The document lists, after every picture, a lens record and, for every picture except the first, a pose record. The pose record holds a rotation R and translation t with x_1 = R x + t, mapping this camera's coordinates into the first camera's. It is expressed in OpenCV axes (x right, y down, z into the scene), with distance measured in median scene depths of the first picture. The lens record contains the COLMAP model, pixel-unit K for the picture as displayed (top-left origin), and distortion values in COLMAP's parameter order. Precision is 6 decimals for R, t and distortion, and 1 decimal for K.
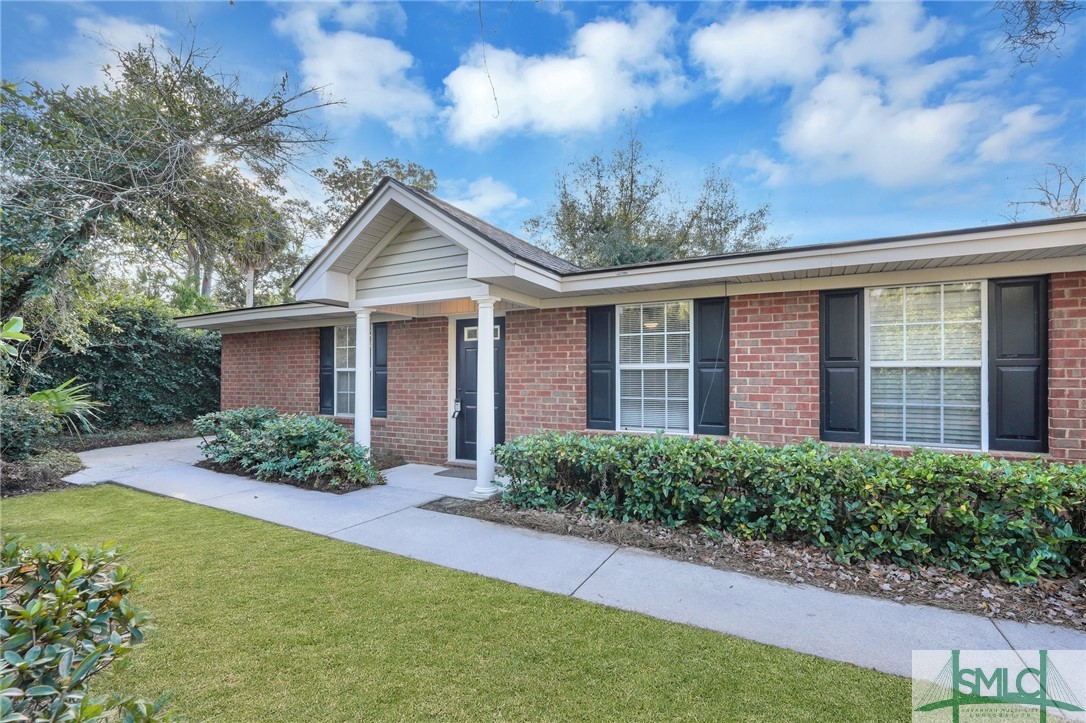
lens RADIAL K [[502.1, 0, 527.4], [0, 502.1, 370.6], [0, 0, 1]] dist [-0.014203, 0.007184]
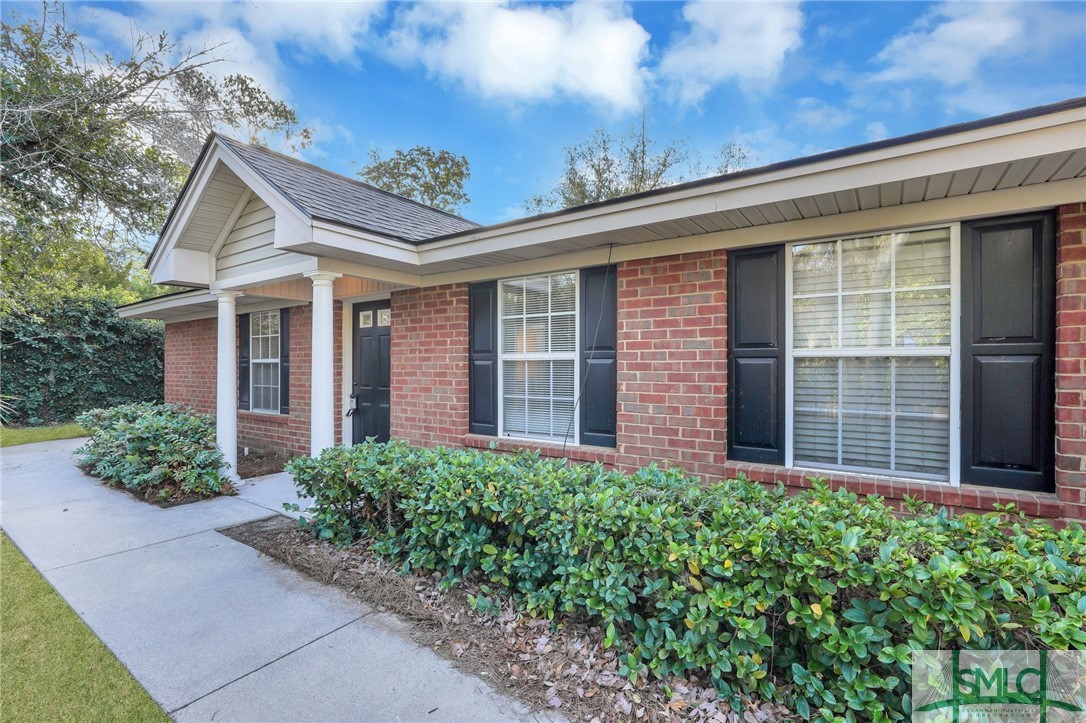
lens RADIAL K [[502.1, 0, 529.3], [0, 502.1, 365.1], [0, 0, 1]] dist [-0.014203, 0.007184]
pose [[0.993821, -0.002082, -0.110974, 0.302162], [0.003290, 0.999937, 0.010703, -0.003328], [0.110945, -0.011002, 0.993766, 0.200238]]
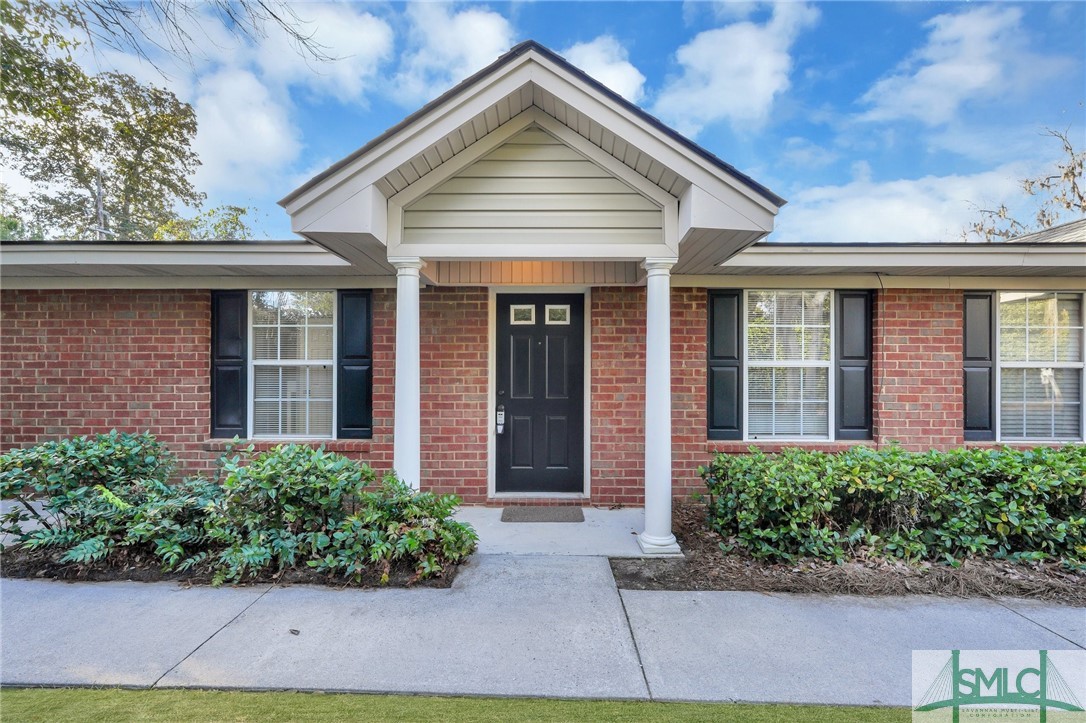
lens RADIAL K [[502.1, 0, 543.7], [0, 502.1, 371.9], [0, 0, 1]] dist [-0.014203, 0.007184]
pose [[0.877503, 0.005732, 0.479538, -0.489540], [-0.008885, 0.999951, 0.004306, 0.005036], [-0.479490, -0.008039, 0.877511, 0.414587]]
